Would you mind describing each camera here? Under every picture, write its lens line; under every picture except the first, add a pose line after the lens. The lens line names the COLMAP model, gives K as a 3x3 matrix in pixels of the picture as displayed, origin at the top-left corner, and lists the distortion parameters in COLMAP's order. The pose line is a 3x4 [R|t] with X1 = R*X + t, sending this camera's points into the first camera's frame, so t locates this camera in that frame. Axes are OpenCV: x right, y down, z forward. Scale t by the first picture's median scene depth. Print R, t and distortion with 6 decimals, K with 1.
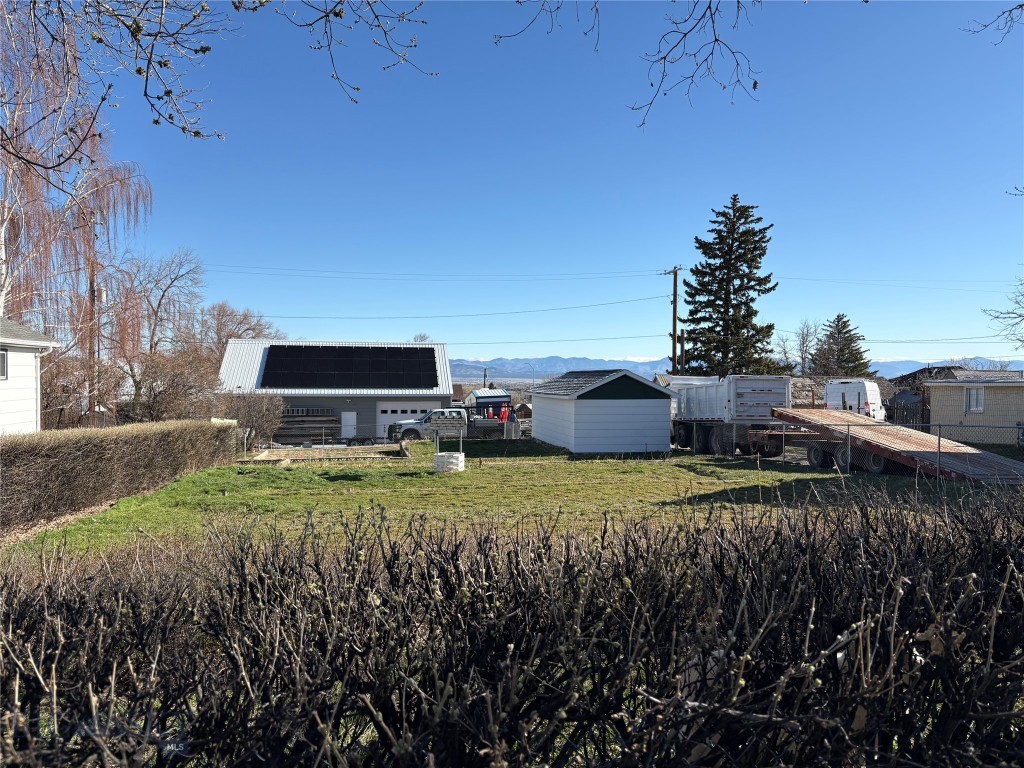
lens RADIAL K [[778.9, 0, 512.1], [0, 778.9, 384.1], [0, 0, 1]] dist [-0.004690, -0.008036]
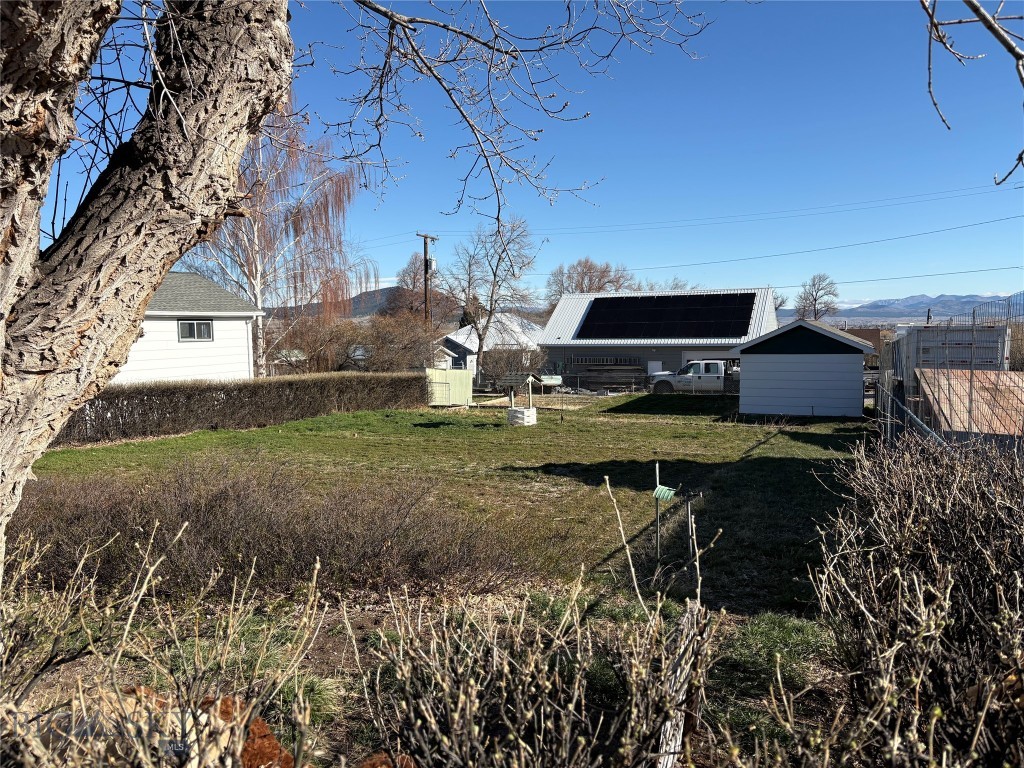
lens RADIAL K [[778.9, 0, 512.2], [0, 778.9, 384.4], [0, 0, 1]] dist [-0.004690, -0.008036]
pose [[0.714787, 0.037450, -0.698339, 0.361789], [0.014353, 0.997569, 0.068188, -0.006251], [0.699195, -0.058763, 0.712512, 0.150405]]
